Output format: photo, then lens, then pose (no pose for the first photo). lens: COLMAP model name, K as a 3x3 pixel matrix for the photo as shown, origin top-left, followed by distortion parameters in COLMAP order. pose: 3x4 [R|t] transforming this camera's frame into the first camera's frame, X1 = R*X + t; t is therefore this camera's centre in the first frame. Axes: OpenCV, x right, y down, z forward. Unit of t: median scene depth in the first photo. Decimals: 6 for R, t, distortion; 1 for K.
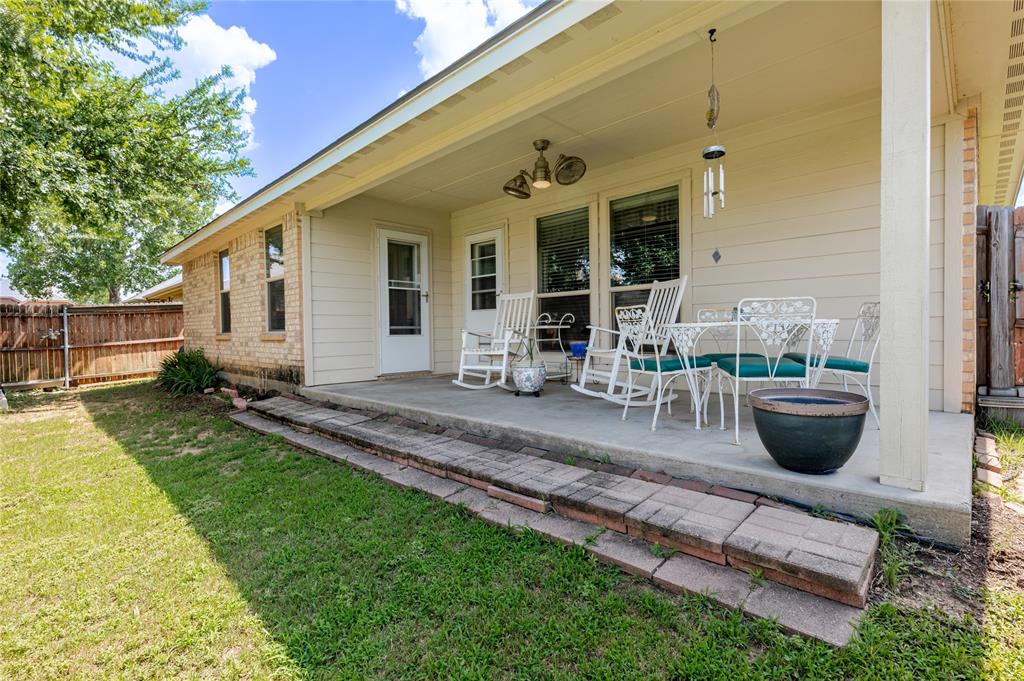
lens RADIAL K [[466.1, 0, 515.8], [0, 466.1, 343.1], [0, 0, 1]] dist [-0.002649, 0.000773]
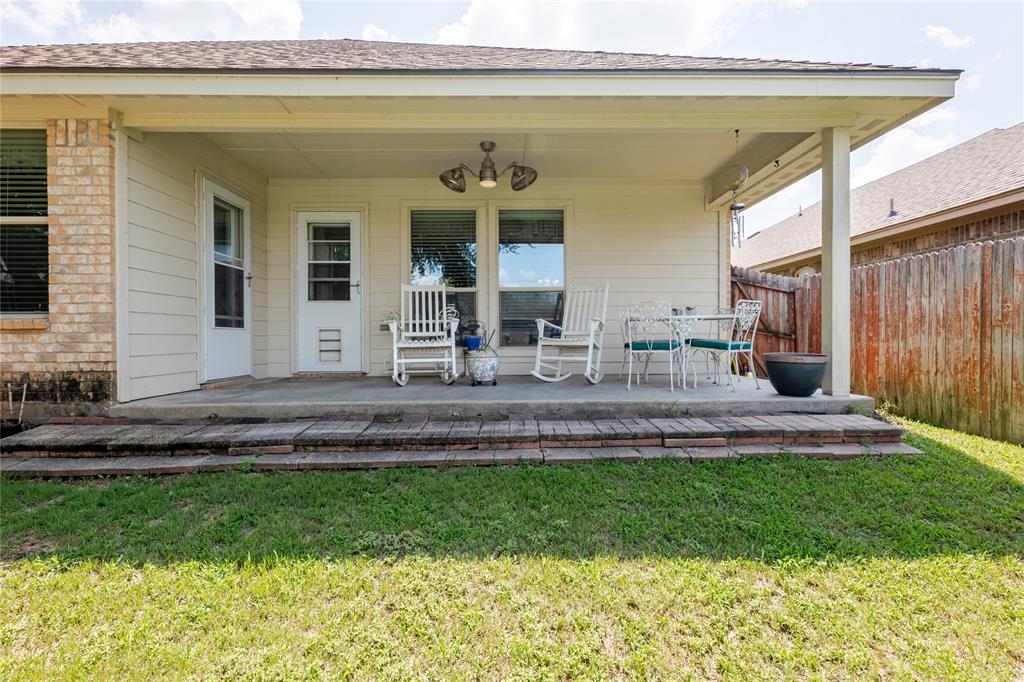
lens RADIAL K [[466.1, 0, 514.8], [0, 466.1, 341.2], [0, 0, 1]] dist [-0.002649, 0.000773]
pose [[0.706067, 0.004929, 0.708128, -0.477192], [0.013479, 0.999701, -0.020398, 0.027632], [-0.708017, 0.023947, 0.705789, 0.164606]]
